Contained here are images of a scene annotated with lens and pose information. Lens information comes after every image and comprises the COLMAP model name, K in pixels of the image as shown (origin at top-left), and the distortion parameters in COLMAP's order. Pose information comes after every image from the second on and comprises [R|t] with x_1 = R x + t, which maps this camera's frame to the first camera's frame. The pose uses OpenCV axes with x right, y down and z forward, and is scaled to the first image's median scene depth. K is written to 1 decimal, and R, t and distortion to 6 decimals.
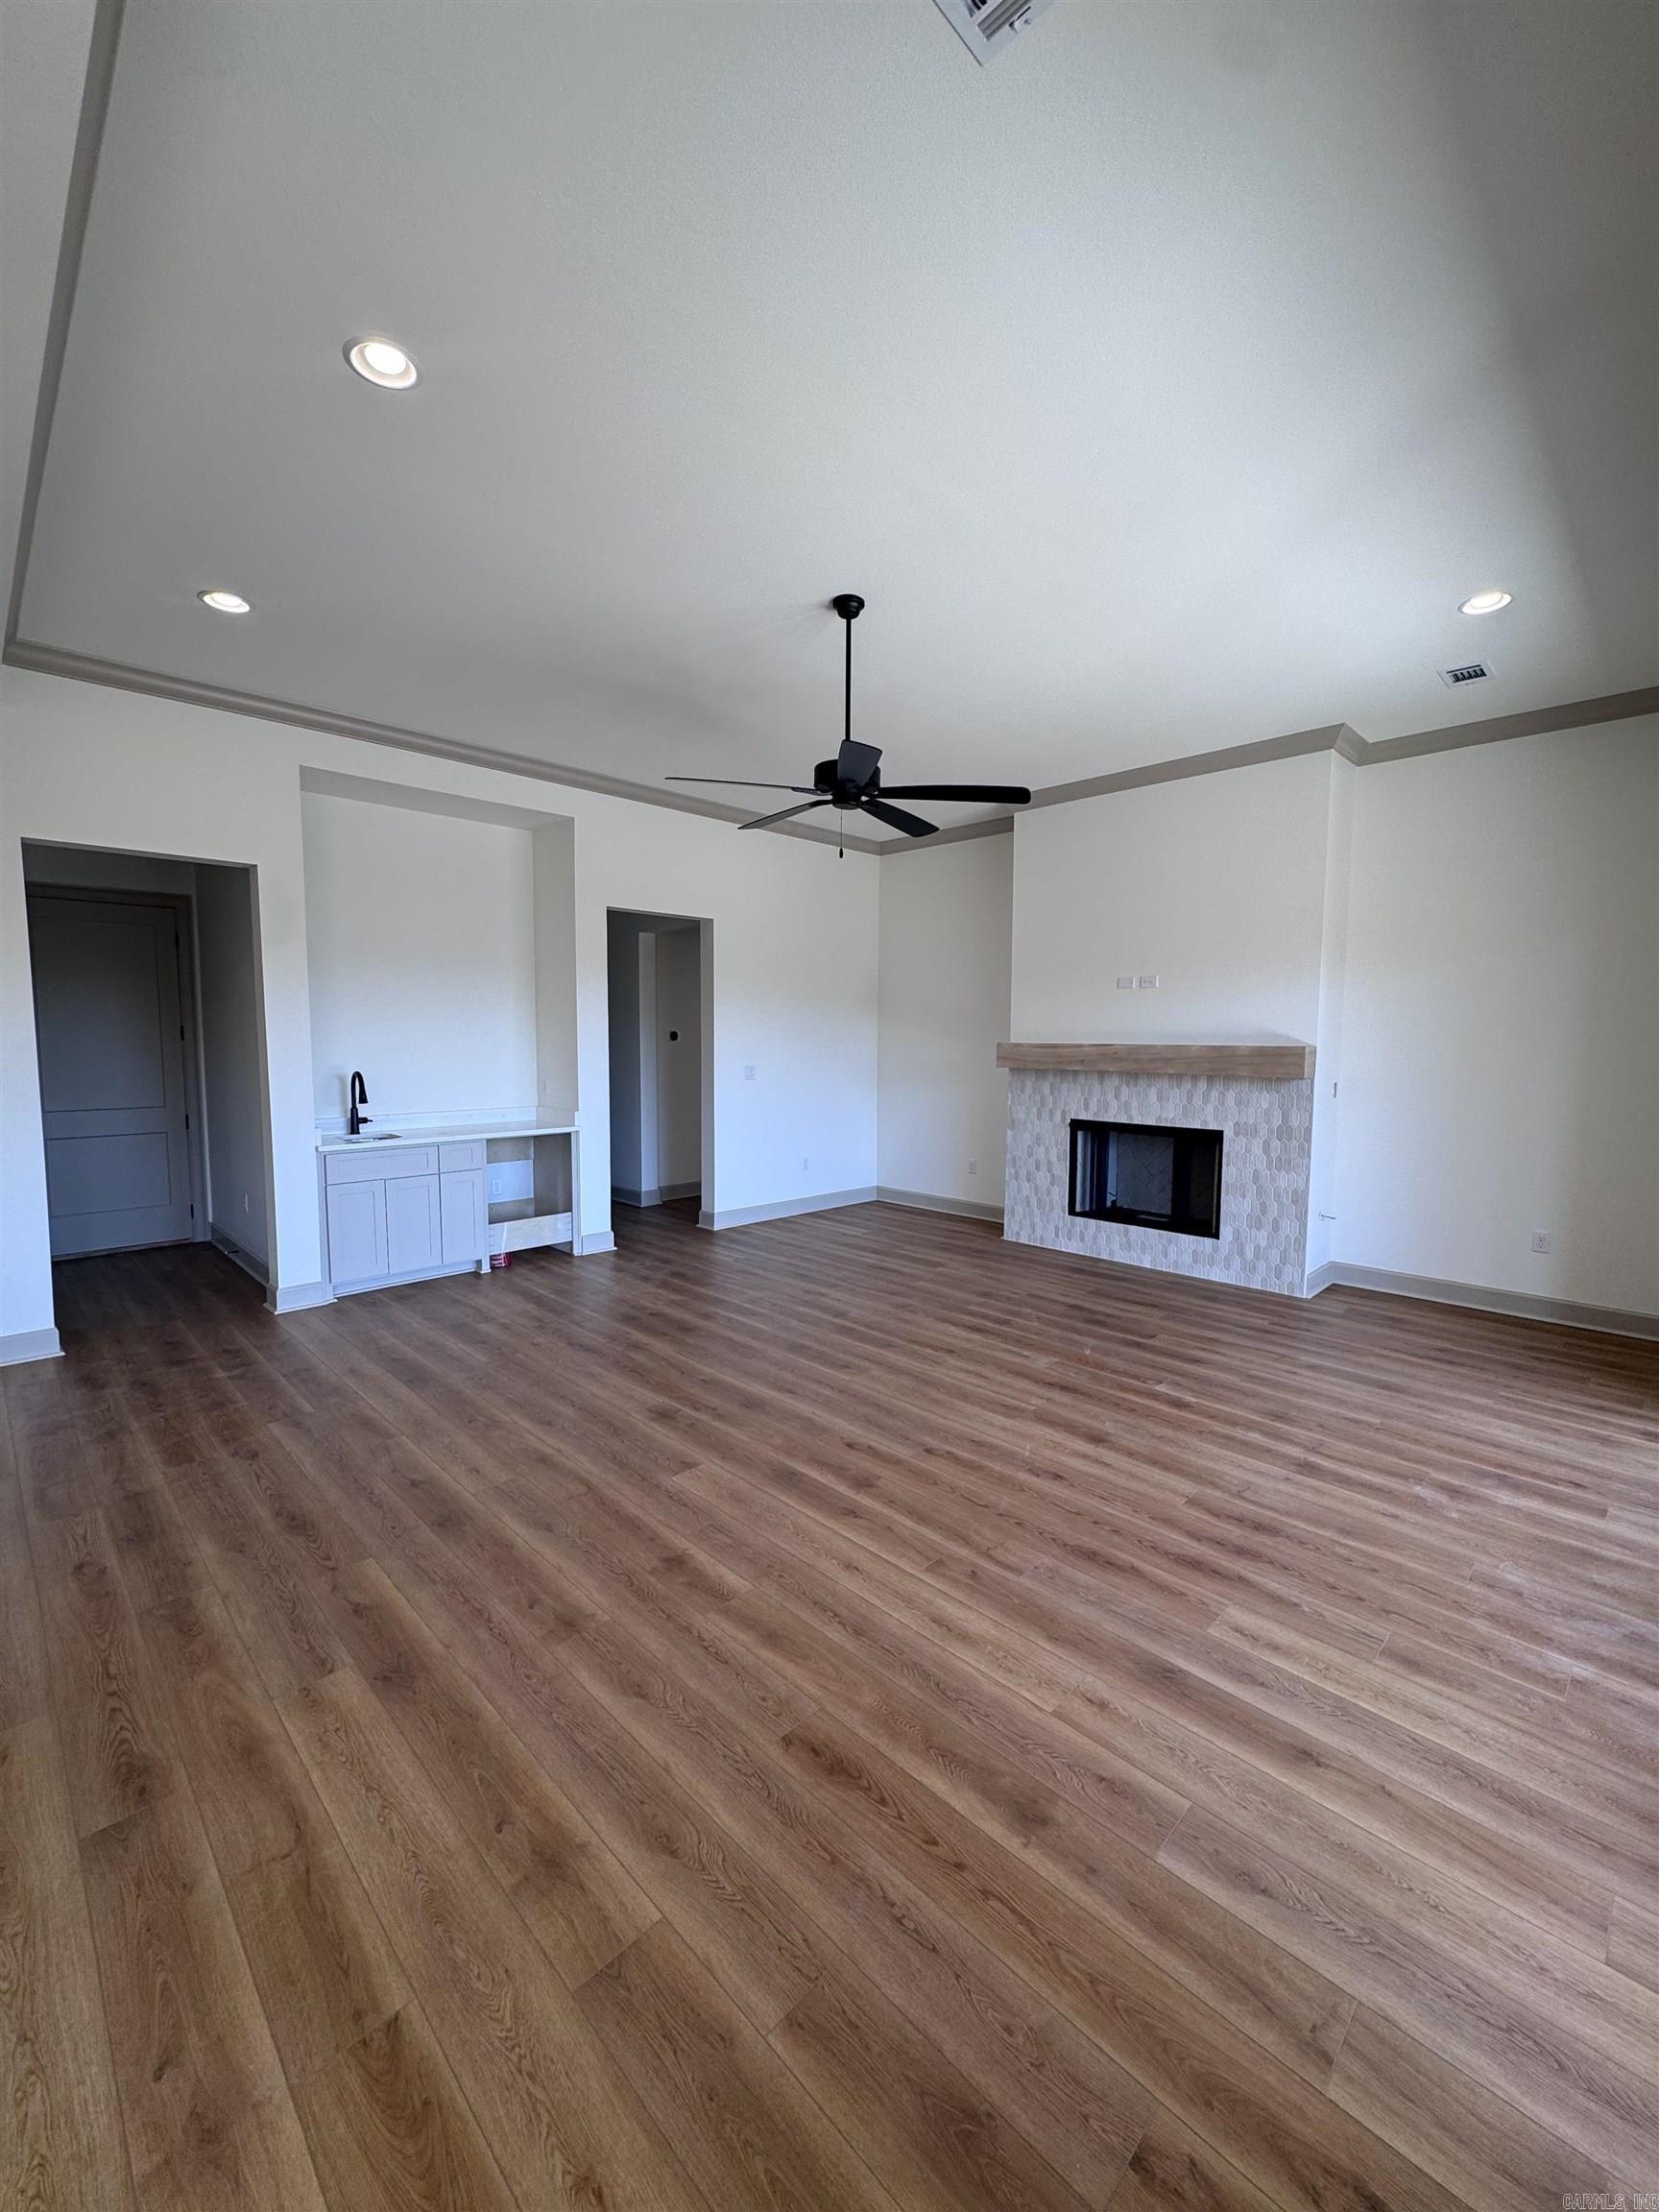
lens RADIAL K [[881.0, 0, 833.0], [0, 881.0, 1105.1], [0, 0, 1]] dist [-0.003304, 0.000694]
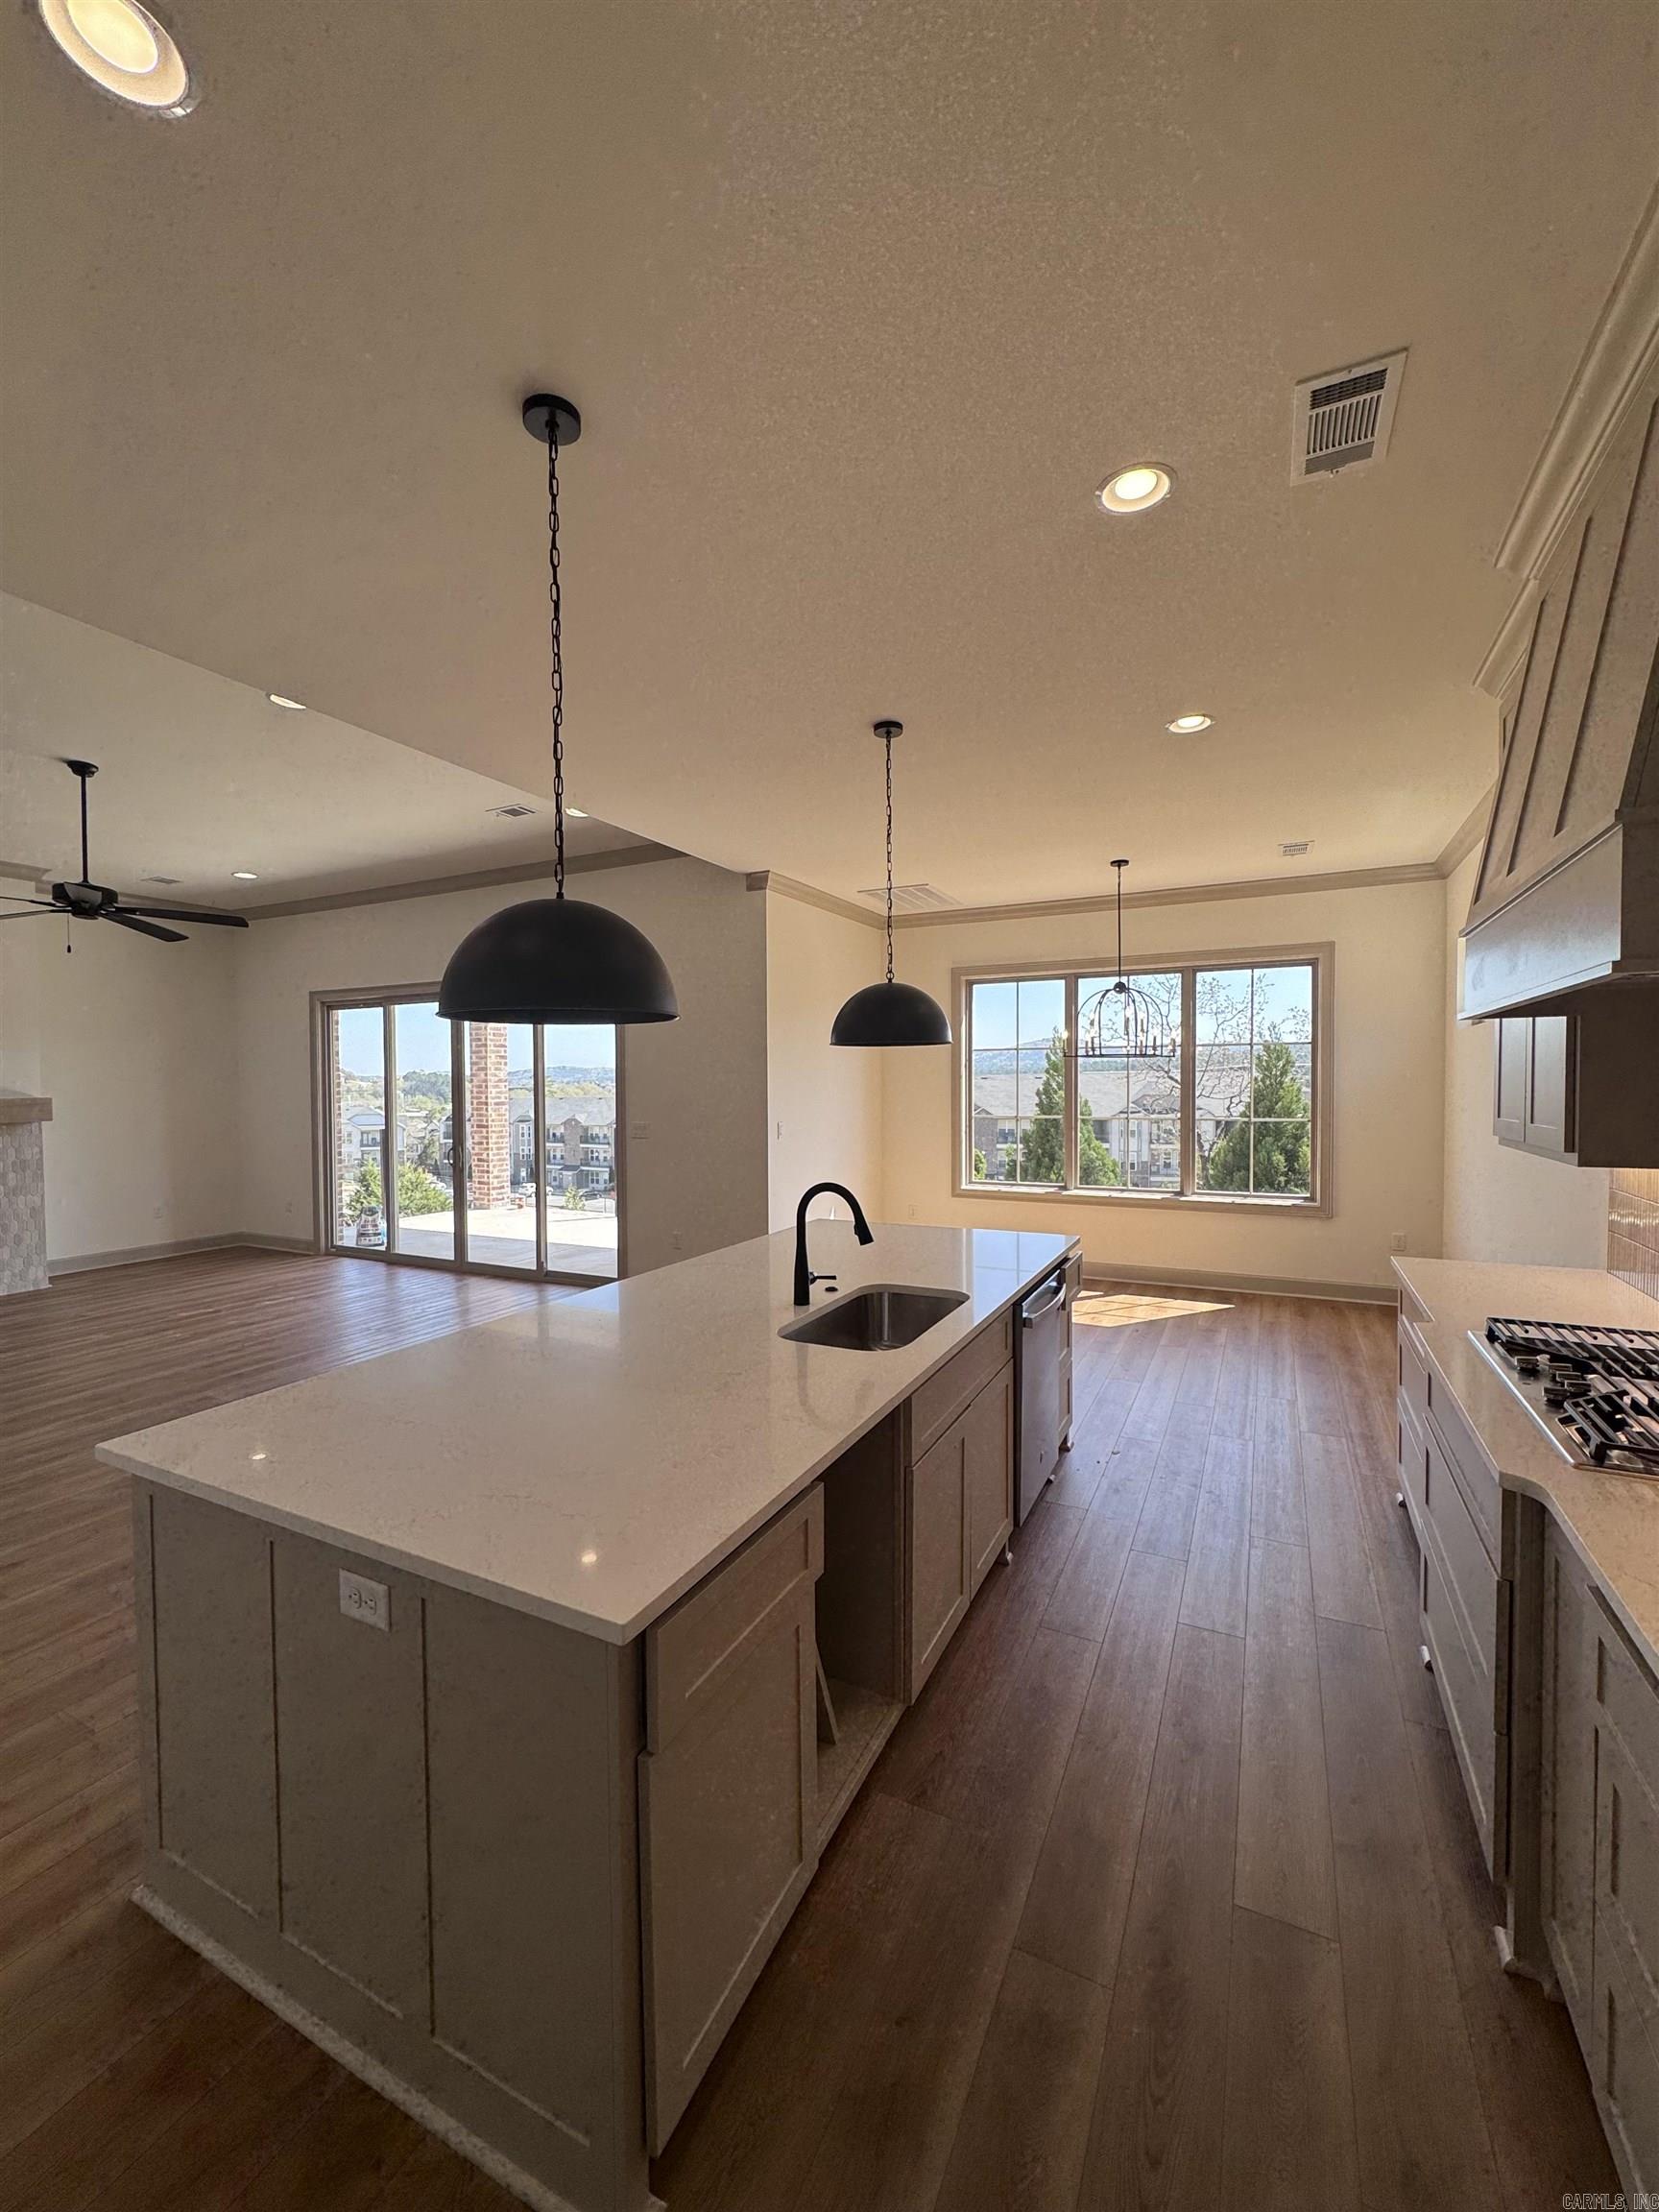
lens RADIAL K [[881.0, 0, 833.0], [0, 881.0, 1105.1], [0, 0, 1]] dist [-0.003304, 0.000694]
pose [[-0.315600, -0.028380, 0.948468, -1.264455], [0.082430, 0.994954, 0.057199, -0.037704], [-0.945305, 0.096234, -0.311668, 0.313389]]
